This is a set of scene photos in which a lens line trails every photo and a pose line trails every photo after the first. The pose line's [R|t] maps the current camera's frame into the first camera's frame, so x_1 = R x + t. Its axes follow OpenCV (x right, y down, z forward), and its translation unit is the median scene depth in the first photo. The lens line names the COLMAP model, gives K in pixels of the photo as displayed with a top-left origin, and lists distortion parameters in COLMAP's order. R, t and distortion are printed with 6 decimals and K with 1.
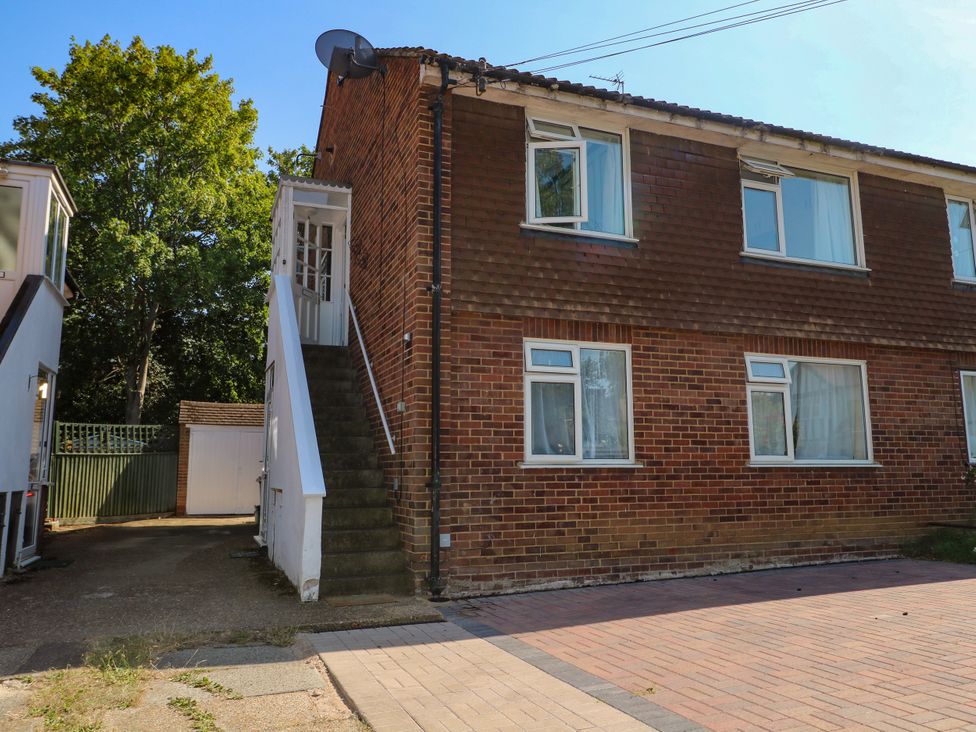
lens RADIAL K [[741.8, 0, 479.5], [0, 741.8, 366.0], [0, 0, 1]] dist [0.065437, -0.008424]
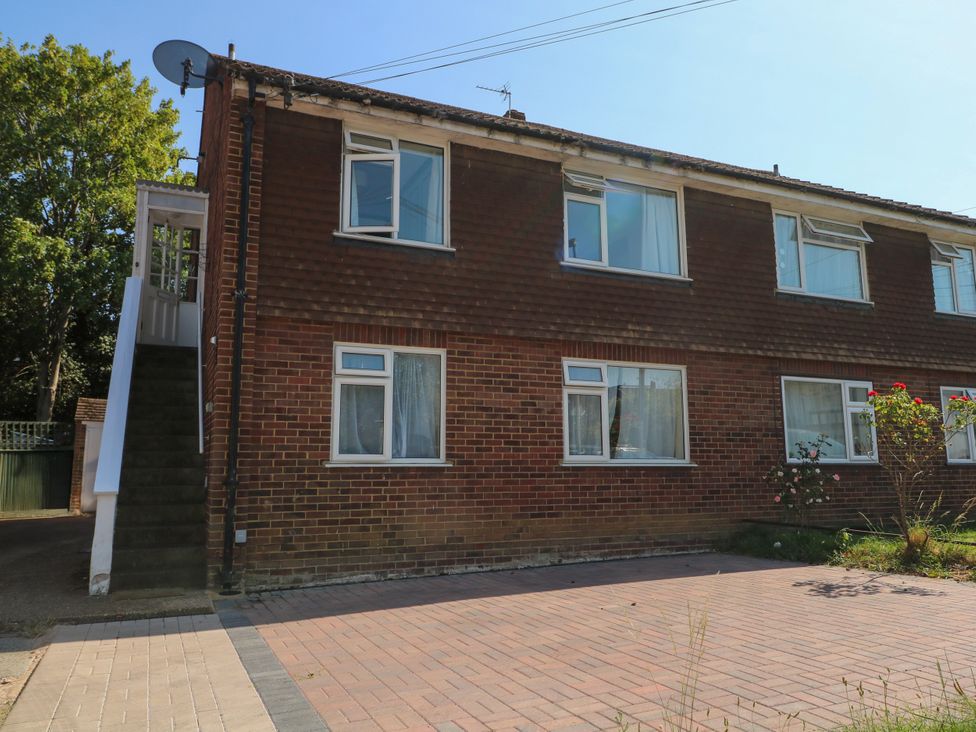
lens RADIAL K [[741.8, 0, 497.4], [0, 741.8, 365.2], [0, 0, 1]] dist [0.065437, -0.008424]
pose [[0.999930, 0.008461, 0.008297, 0.263167], [-0.008490, 0.999958, 0.003456, -0.010181], [-0.008267, -0.003526, 0.999960, -0.044832]]
